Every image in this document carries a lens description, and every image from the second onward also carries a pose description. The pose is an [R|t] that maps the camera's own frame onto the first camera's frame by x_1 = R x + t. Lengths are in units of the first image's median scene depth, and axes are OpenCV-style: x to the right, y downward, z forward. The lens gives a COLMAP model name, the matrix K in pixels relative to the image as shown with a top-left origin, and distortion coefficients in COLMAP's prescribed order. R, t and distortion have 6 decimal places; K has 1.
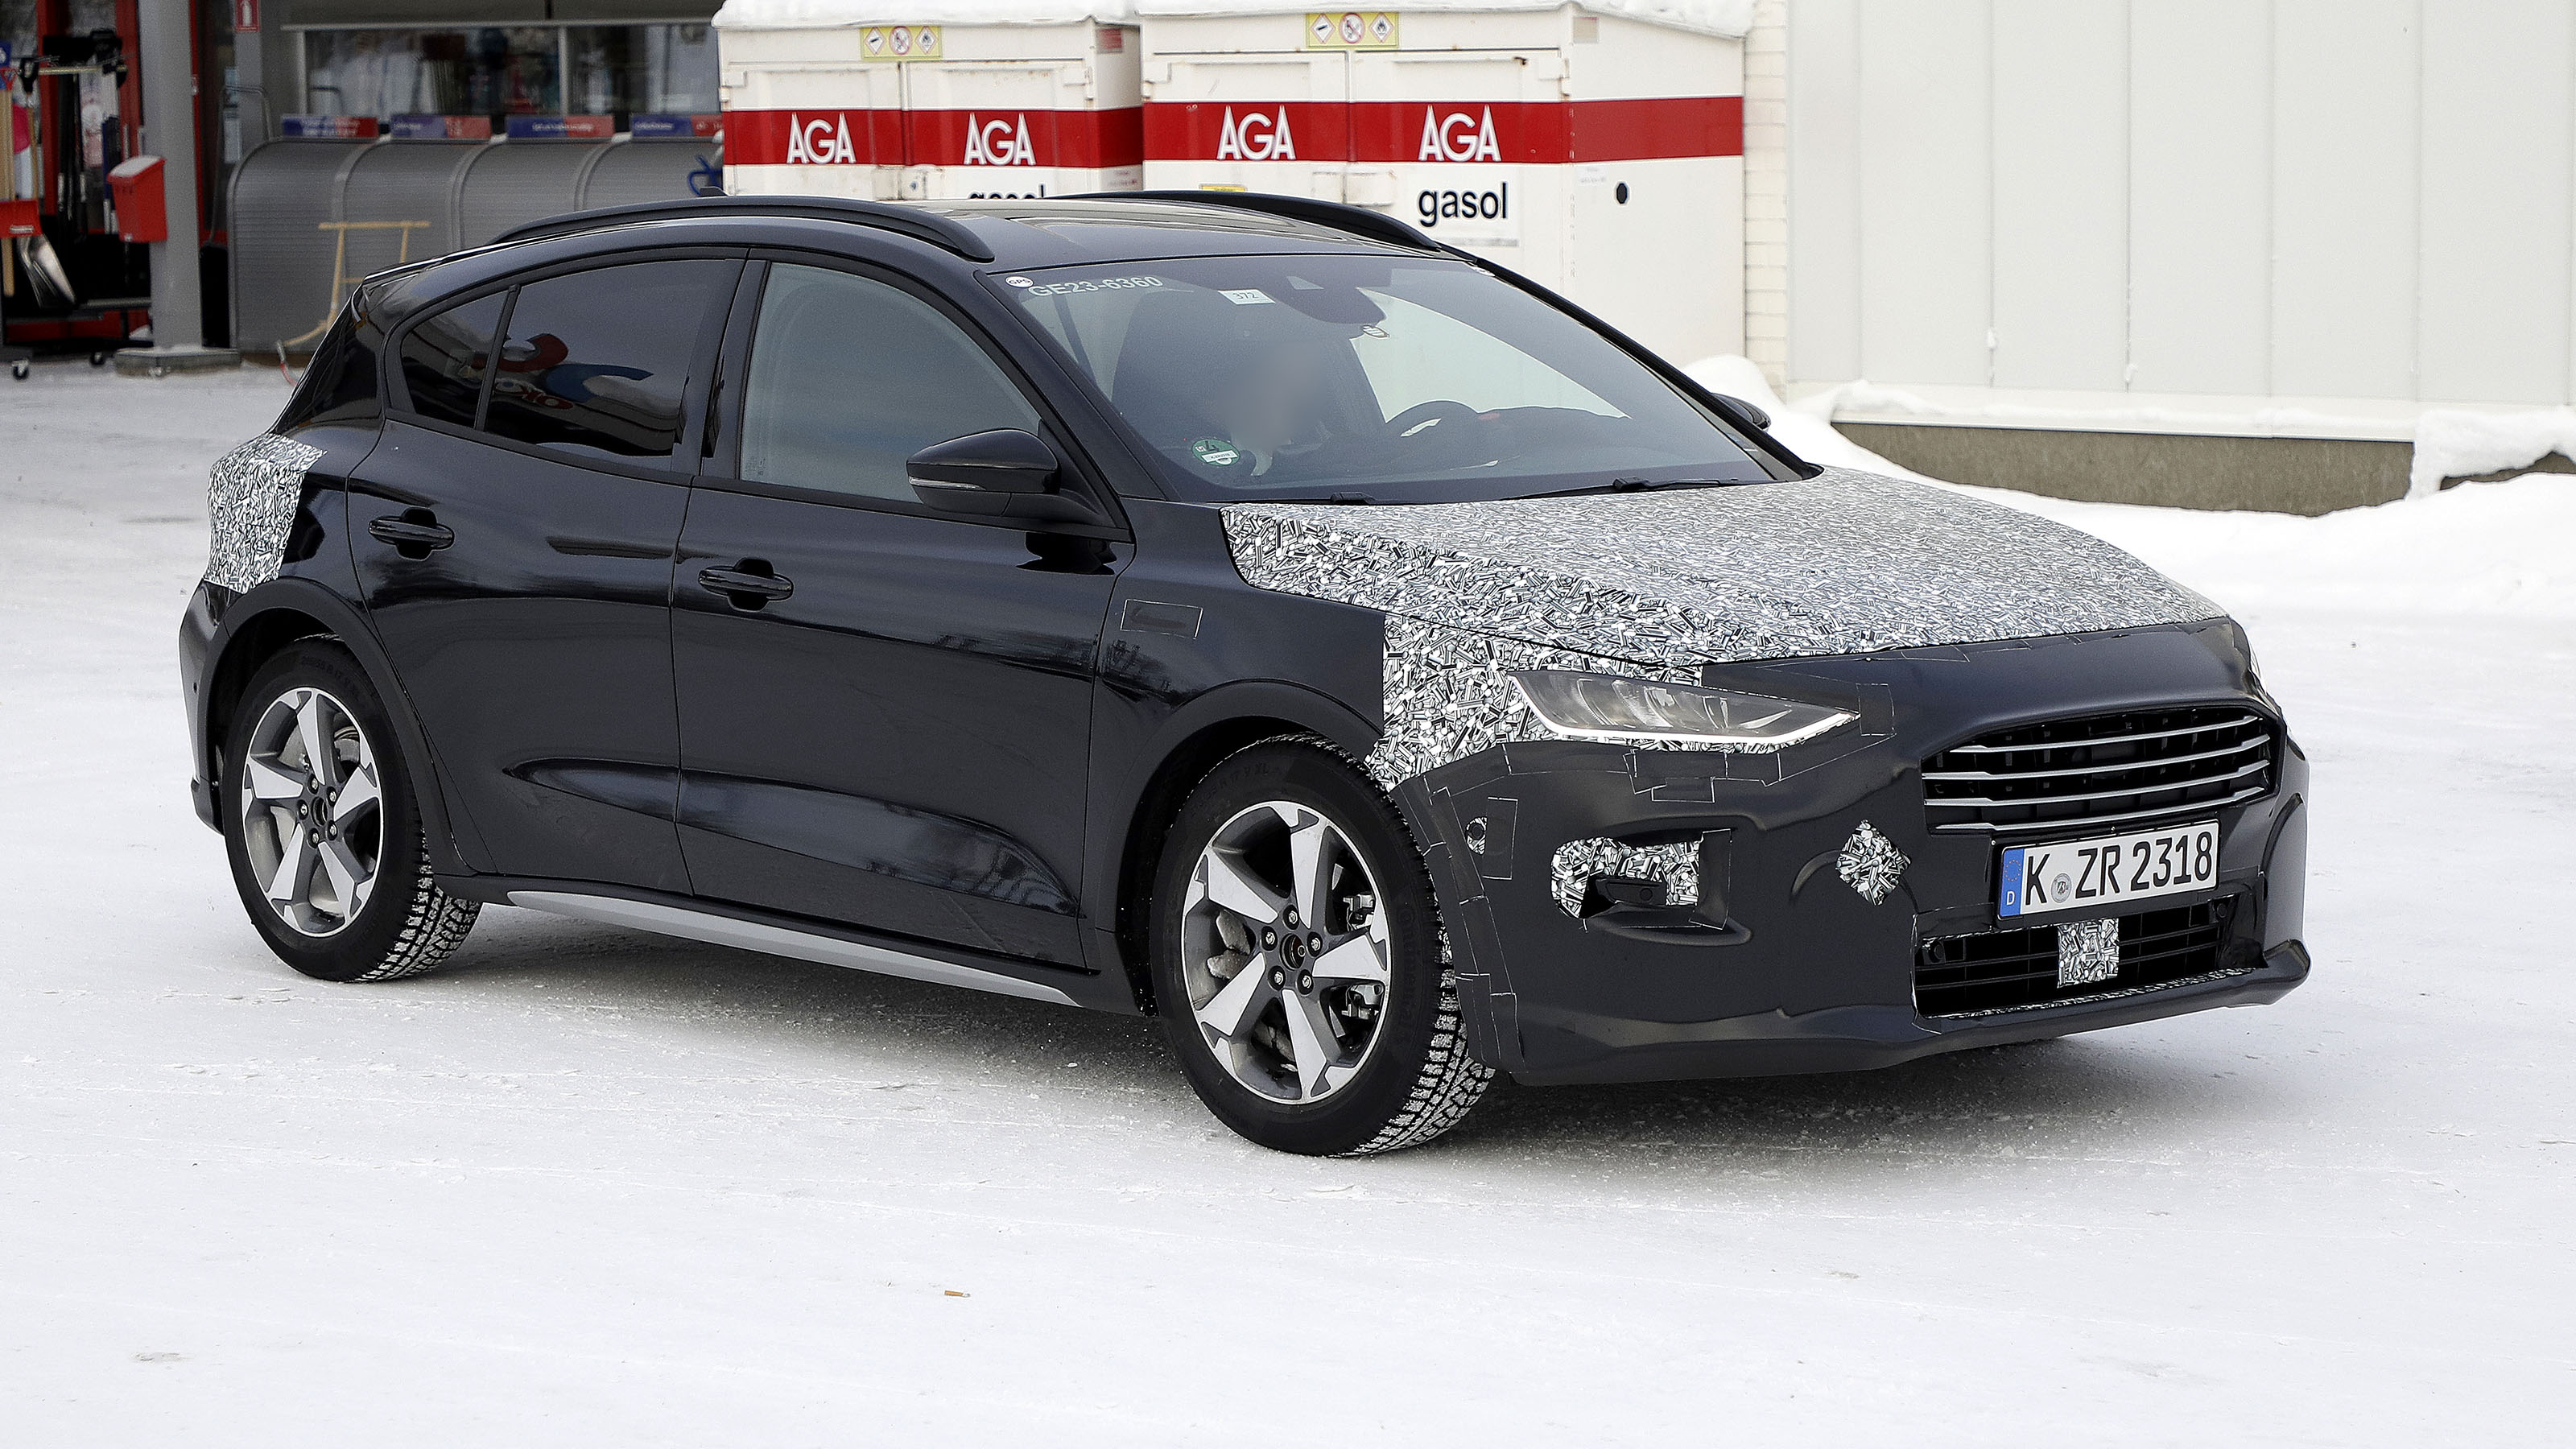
lens RADIAL K [[6060.1, 0, 1288.0], [0, 6060.1, 724.5], [0, 0, 1]] dist [-0.185843, -0.333249]
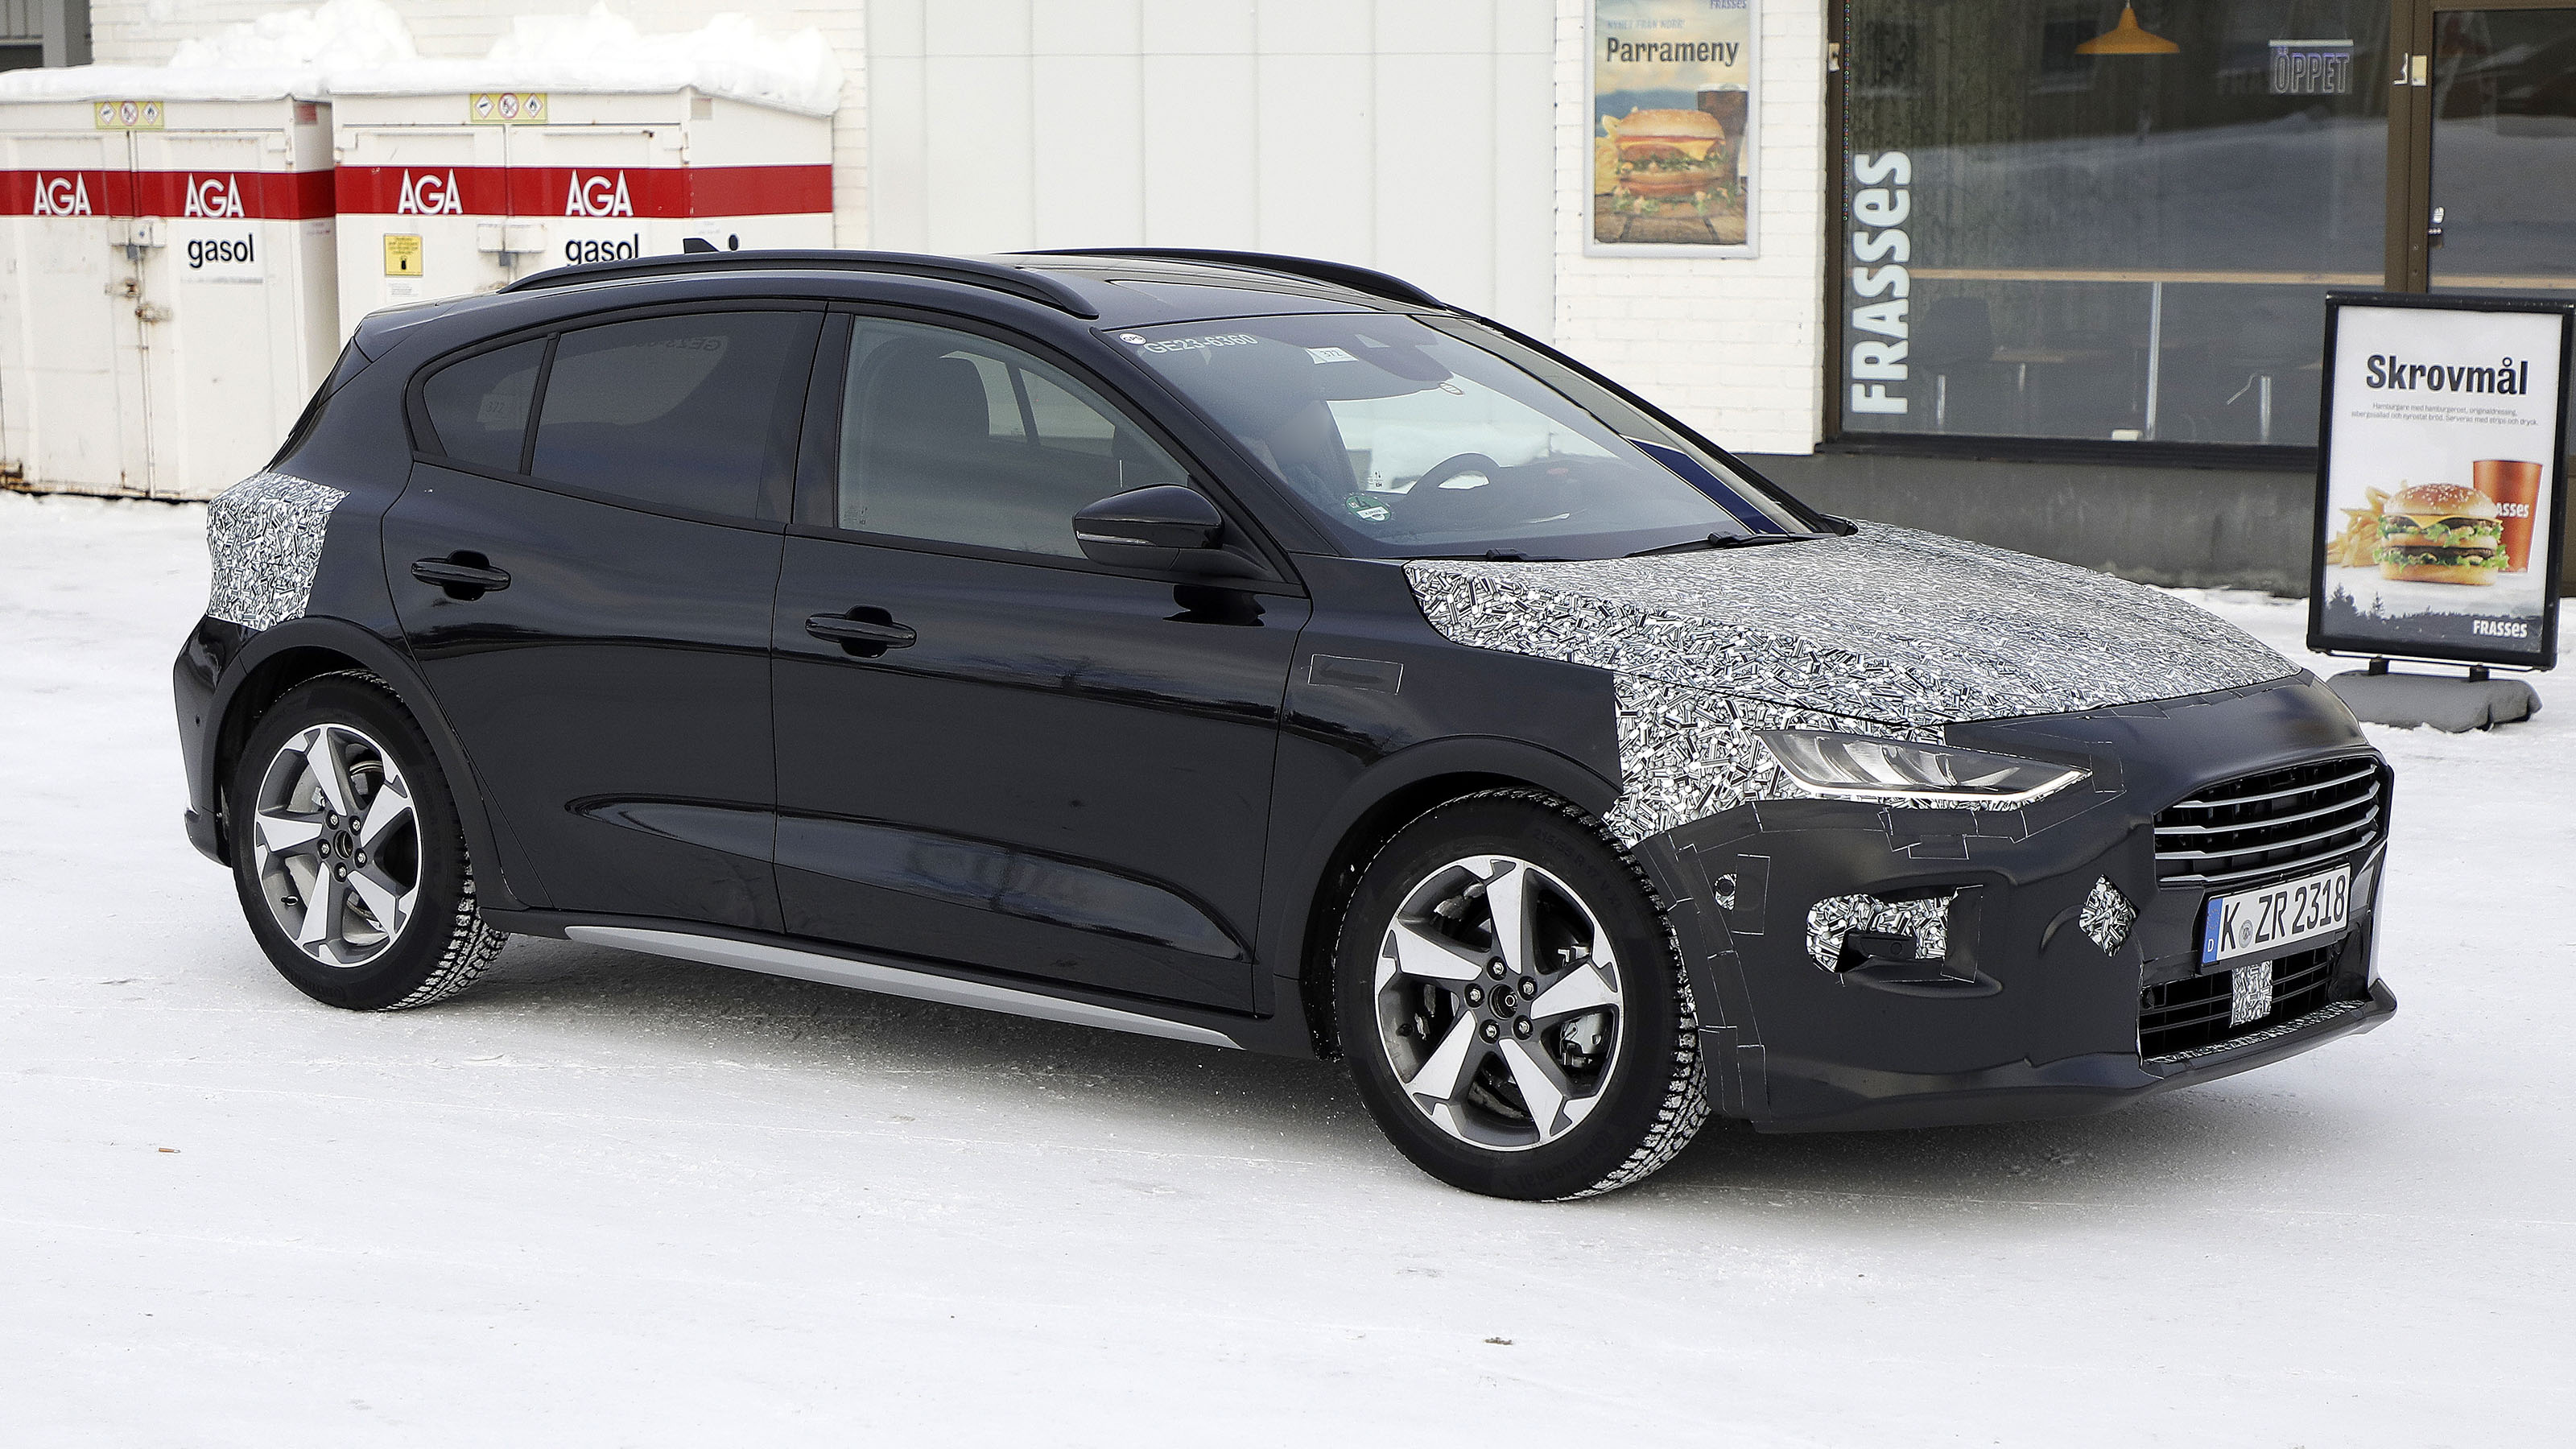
lens RADIAL K [[4757.4, 0, 1288.0], [0, 4757.4, 724.5], [0, 0, 1]] dist [0.035680, -0.238562]
pose [[0.984067, -0.003613, 0.177764, -0.181830], [0.001382, 0.999919, 0.012675, -0.019896], [-0.177795, -0.012227, 0.983992, 0.220622]]
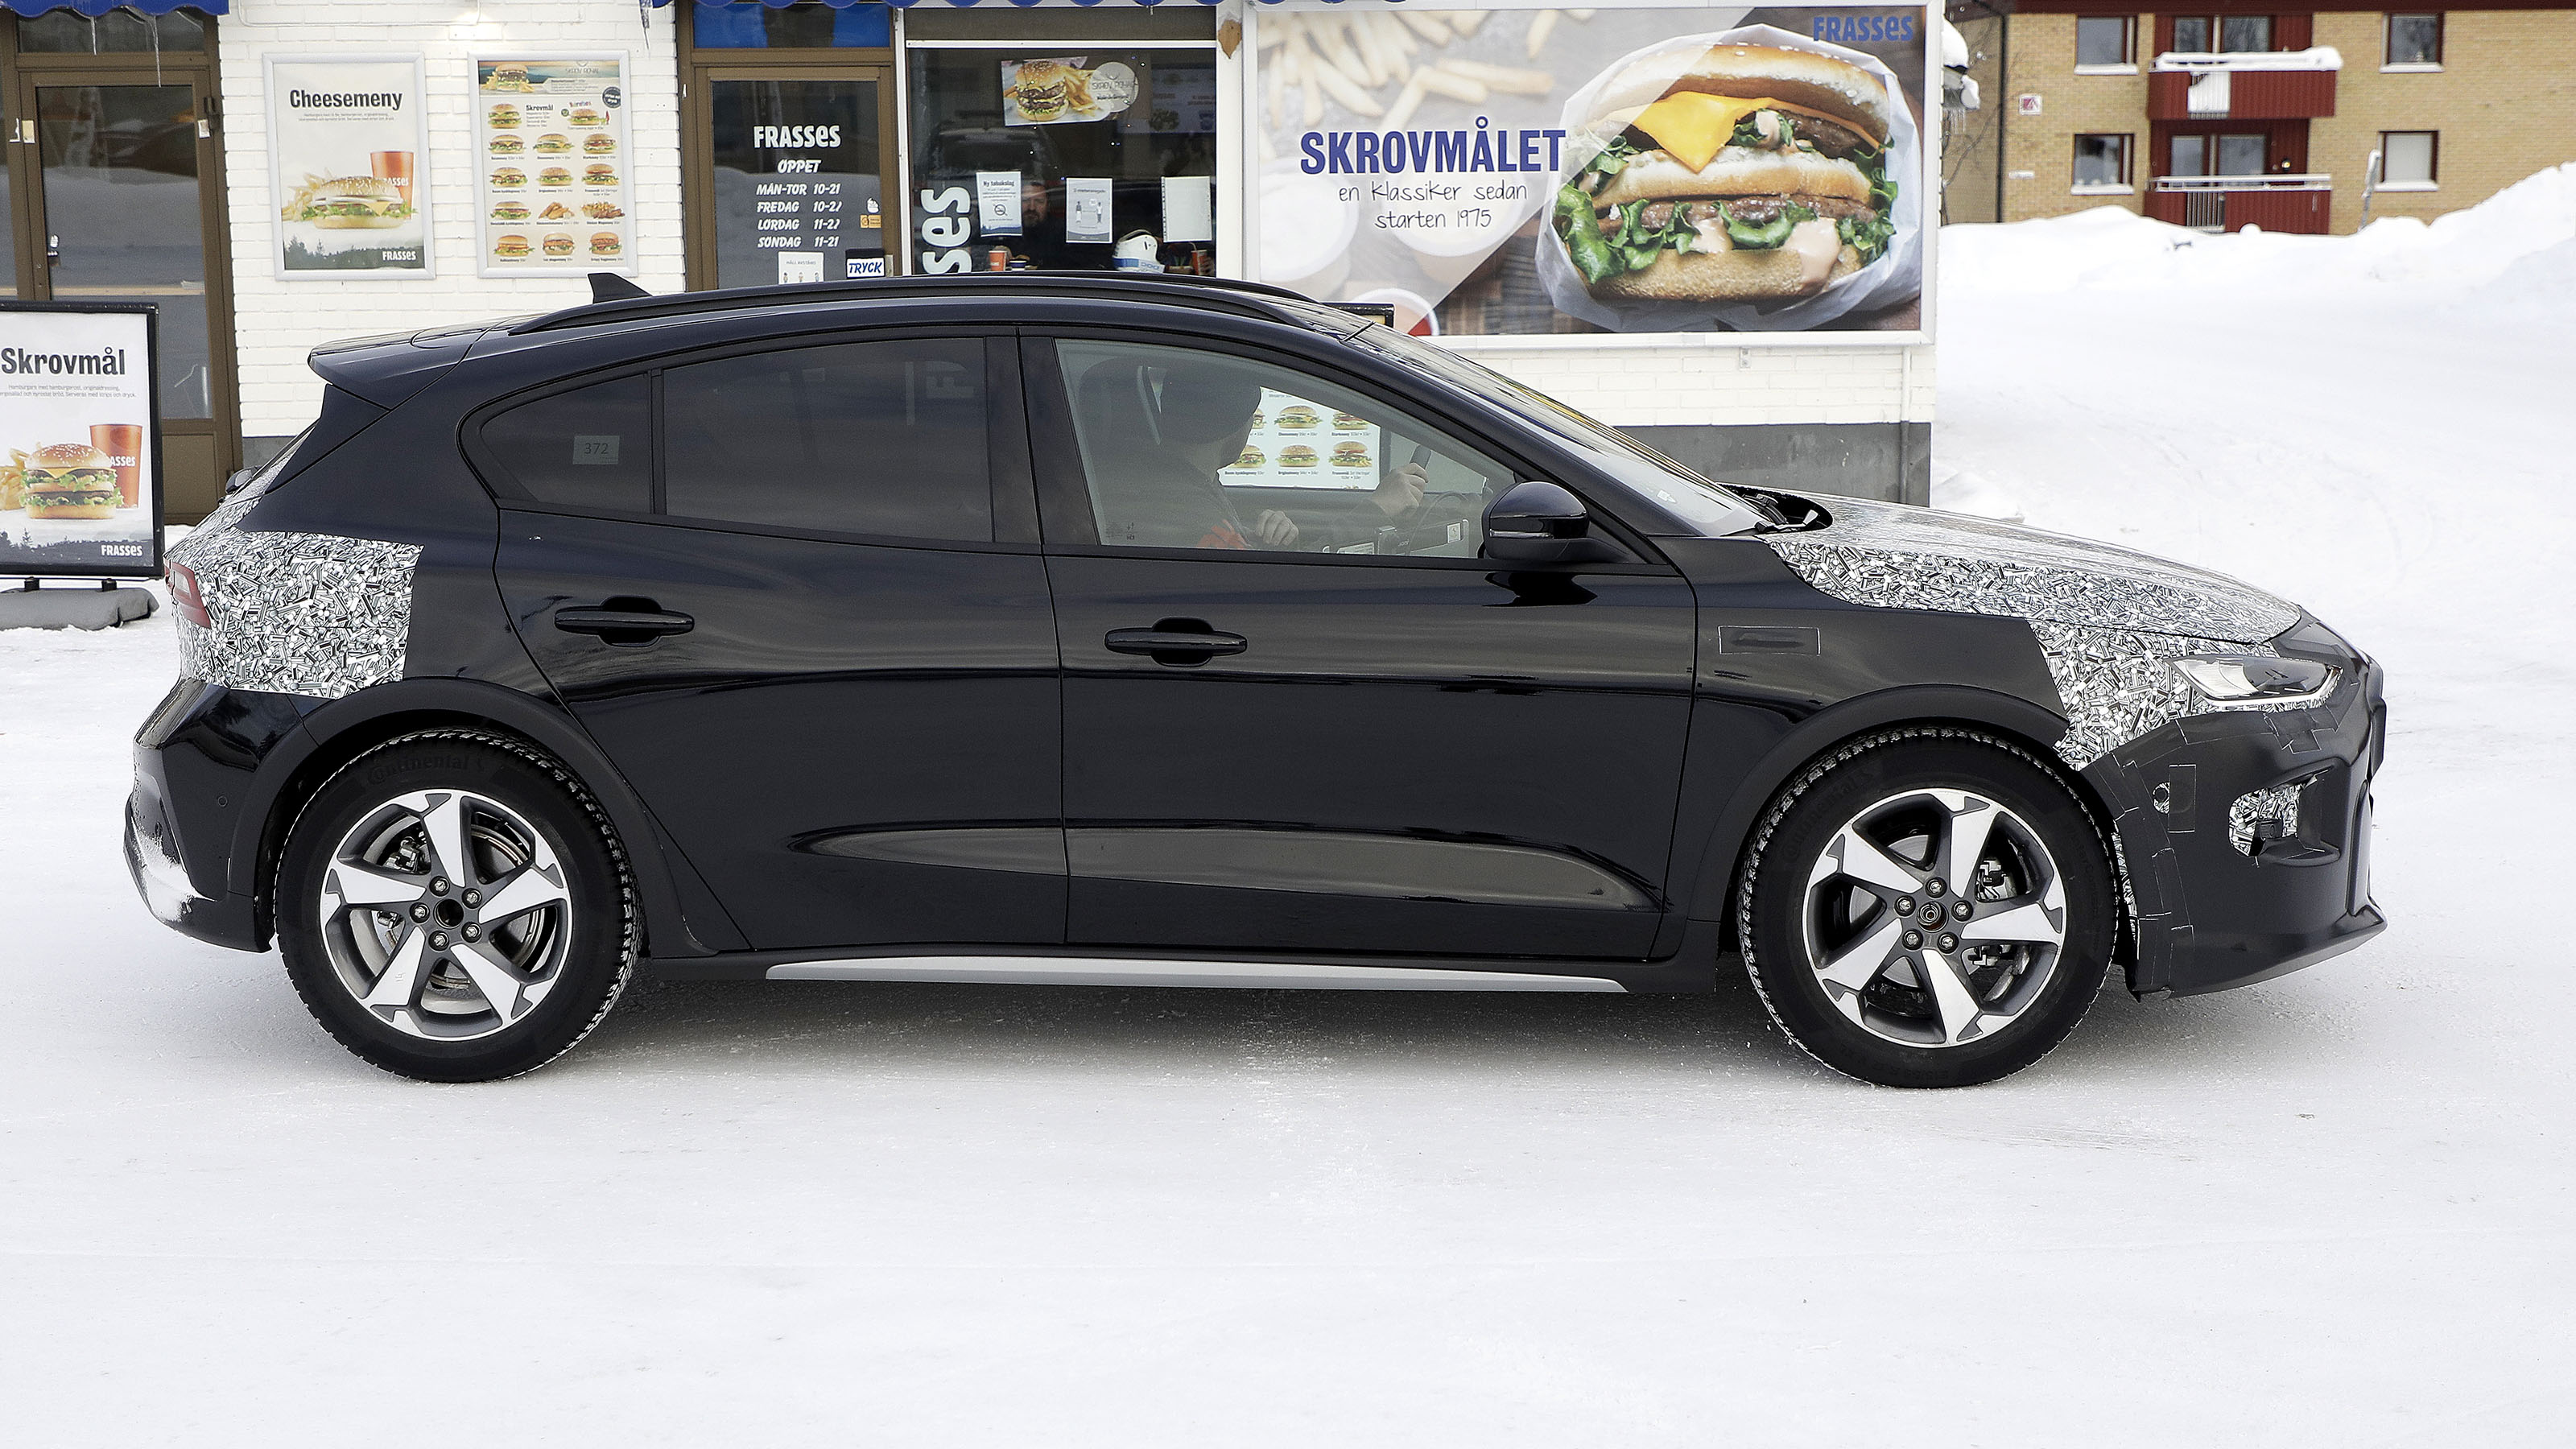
lens RADIAL K [[3365.7, 0, 1370.7], [0, 3365.7, 714.4], [0, 0, 1]] dist [-0.137011, 1.297874]
pose [[0.719563, -0.101054, 0.687035, -0.527401], [0.074910, 0.994877, 0.067877, -0.054036], [-0.690375, 0.002624, 0.723447, 0.621166]]
